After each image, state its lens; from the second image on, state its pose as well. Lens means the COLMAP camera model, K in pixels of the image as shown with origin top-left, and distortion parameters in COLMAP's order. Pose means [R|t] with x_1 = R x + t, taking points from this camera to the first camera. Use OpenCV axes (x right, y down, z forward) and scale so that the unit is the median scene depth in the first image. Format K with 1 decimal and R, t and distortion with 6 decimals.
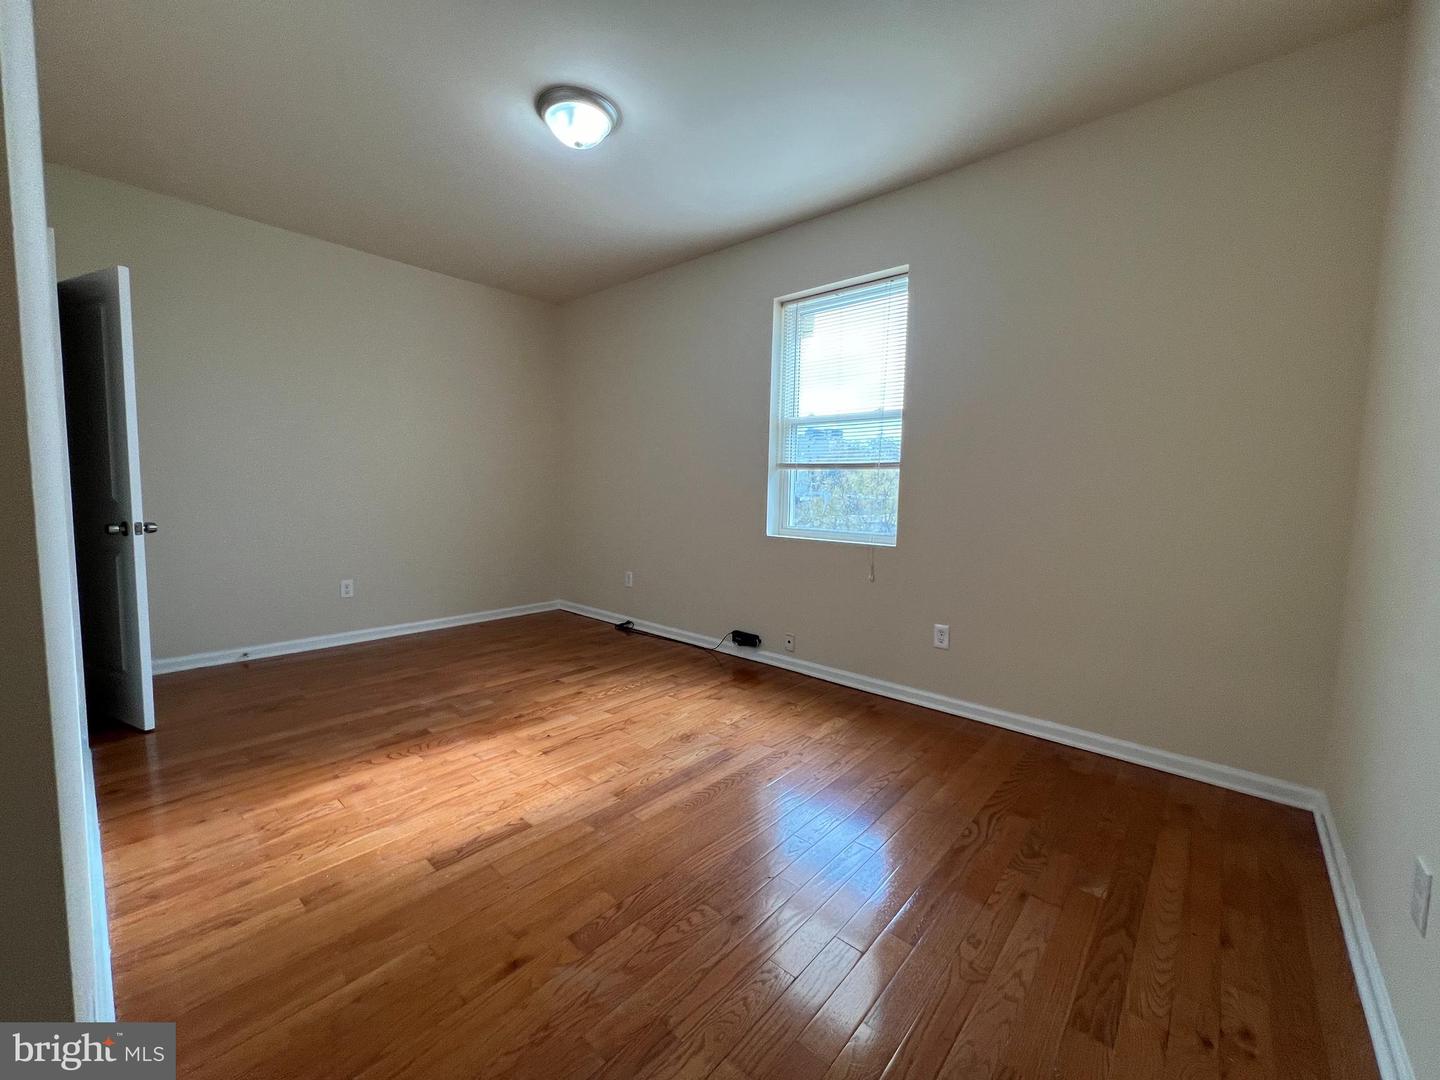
lens RADIAL K [[576.5, 0, 716.9], [0, 576.5, 542.7], [0, 0, 1]] dist [0.003084, 0.000428]
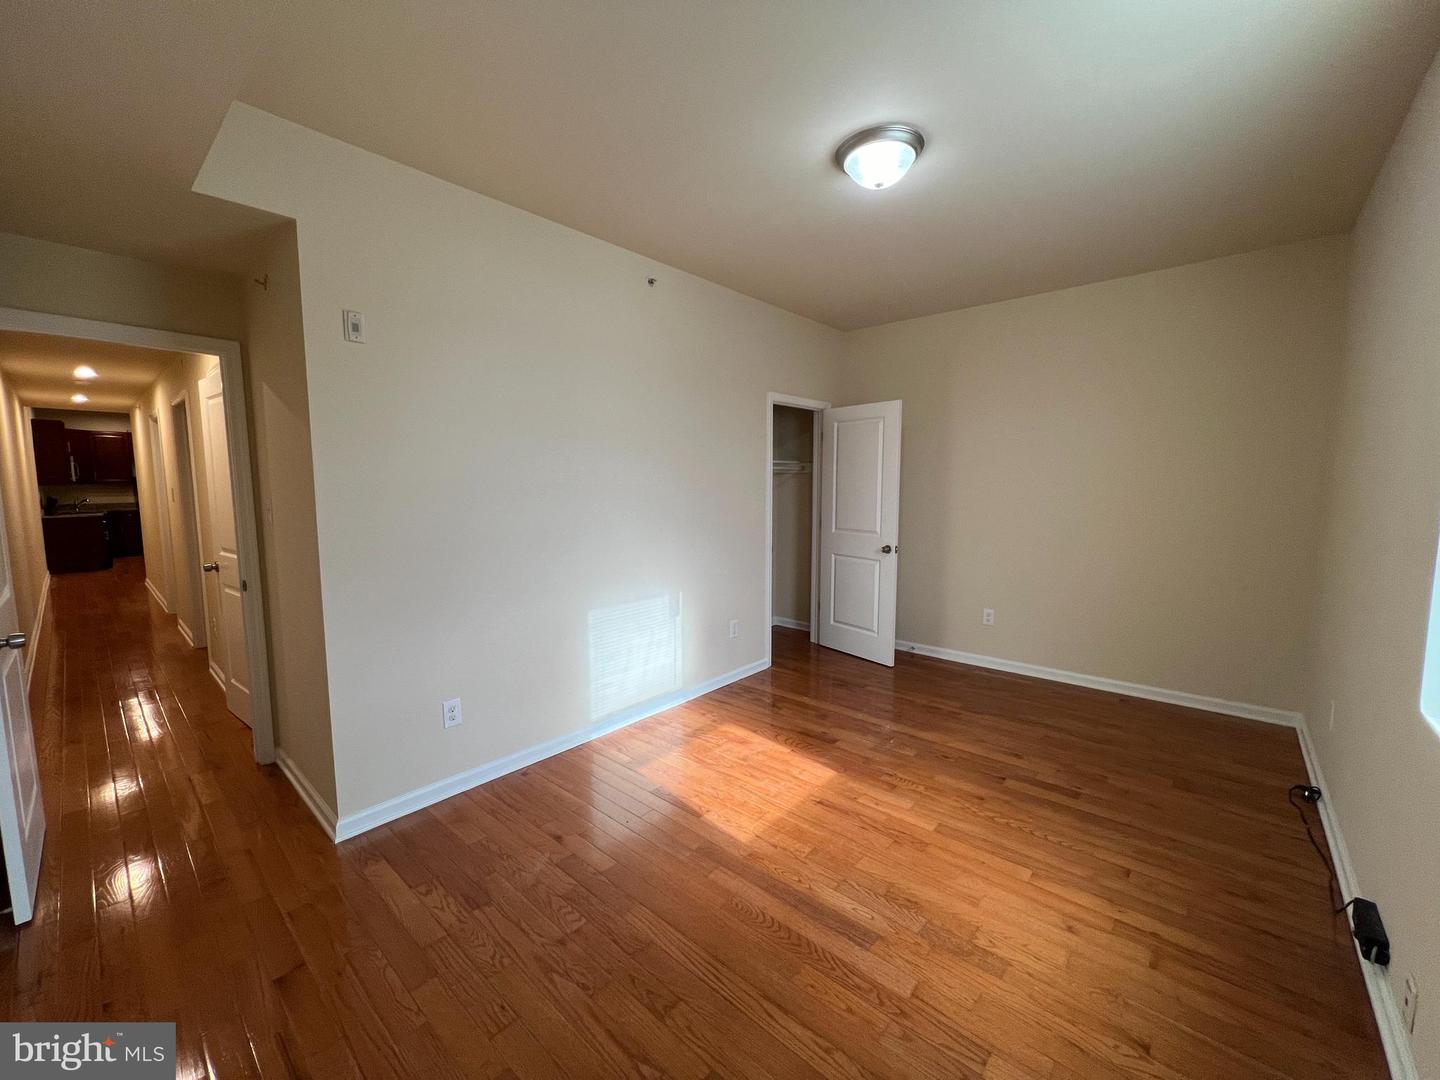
lens RADIAL K [[576.5, 0, 715.4], [0, 576.5, 541.2], [0, 0, 1]] dist [0.003084, 0.000428]
pose [[0.000015, 0.083472, -0.996510, 0.604766], [-0.085211, 0.992886, 0.083167, -0.152398], [0.996363, 0.084913, 0.007127, 0.652243]]
